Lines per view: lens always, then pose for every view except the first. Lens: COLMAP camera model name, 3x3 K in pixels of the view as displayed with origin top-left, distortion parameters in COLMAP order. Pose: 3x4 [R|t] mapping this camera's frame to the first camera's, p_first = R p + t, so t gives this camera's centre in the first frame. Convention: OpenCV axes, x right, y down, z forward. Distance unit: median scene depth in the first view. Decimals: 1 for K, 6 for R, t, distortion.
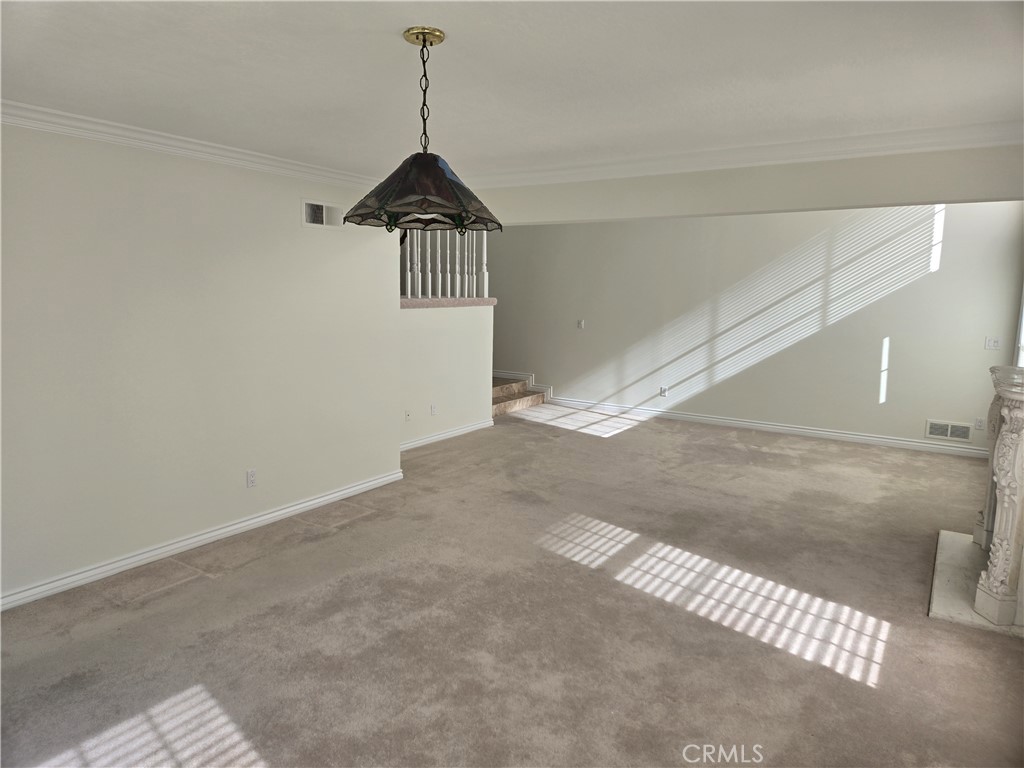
lens RADIAL K [[677.1, 0, 510.7], [0, 677.1, 374.5], [0, 0, 1]] dist [0.071474, -0.057621]
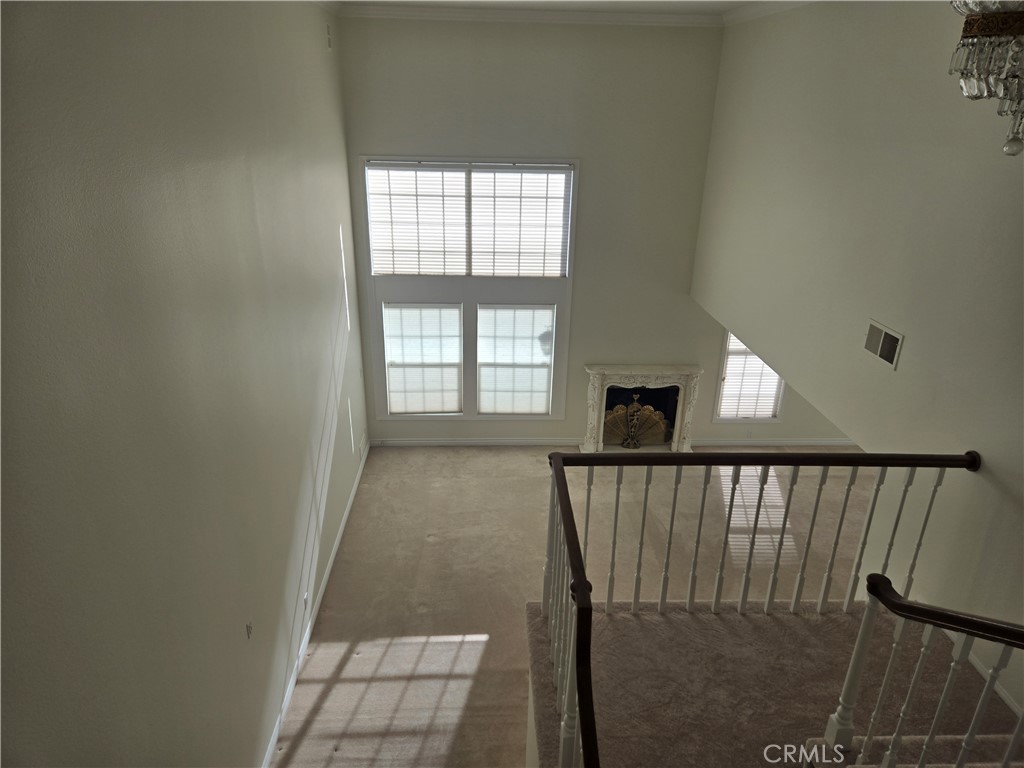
lens RADIAL K [[677.1, 0, 507.8], [0, 677.1, 384.2], [0, 0, 1]] dist [0.071474, -0.057621]
pose [[-0.575759, -0.341398, 0.742933, -0.590614], [0.076935, 0.882000, 0.464927, -0.875254], [-0.813992, 0.324843, -0.481554, 2.085200]]
